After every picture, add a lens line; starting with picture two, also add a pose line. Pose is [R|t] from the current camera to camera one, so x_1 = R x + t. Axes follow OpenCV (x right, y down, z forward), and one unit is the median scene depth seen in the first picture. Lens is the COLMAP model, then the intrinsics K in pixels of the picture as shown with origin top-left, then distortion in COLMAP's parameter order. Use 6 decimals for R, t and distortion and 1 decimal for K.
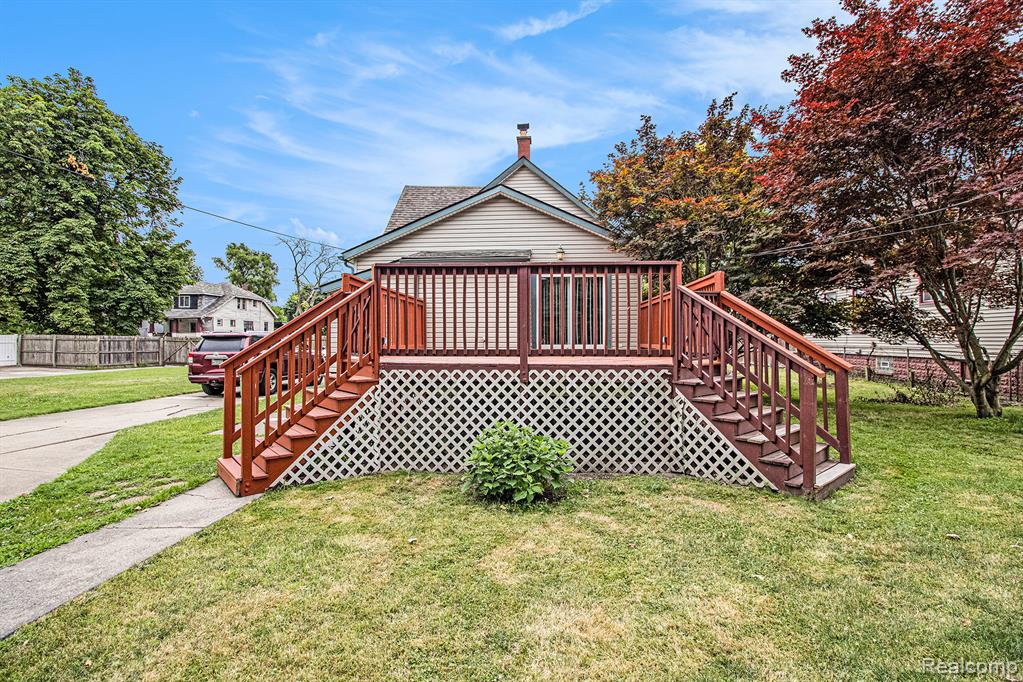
lens RADIAL K [[472.5, 0, 513.0], [0, 472.5, 335.9], [0, 0, 1]] dist [-0.003781, -0.002097]
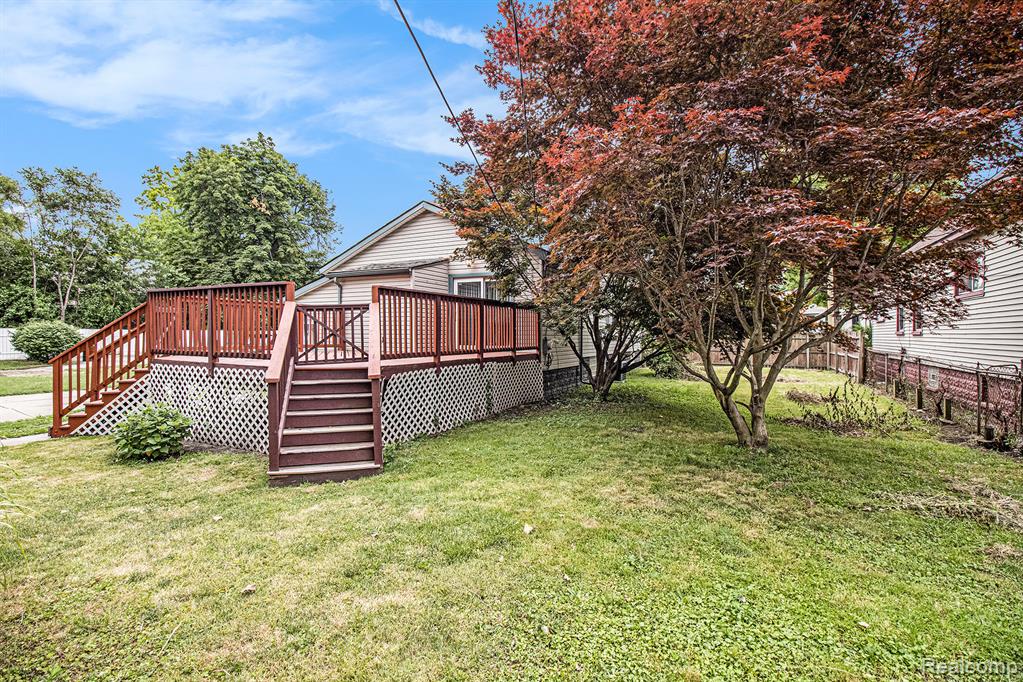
lens RADIAL K [[472.5, 0, 508.5], [0, 472.5, 335.4], [0, 0, 1]] dist [-0.003781, -0.002097]
pose [[0.926538, 0.014550, -0.375919, 0.804825], [-0.013496, 0.999894, 0.005438, -0.022569], [0.375959, 0.000035, 0.926636, 0.052097]]
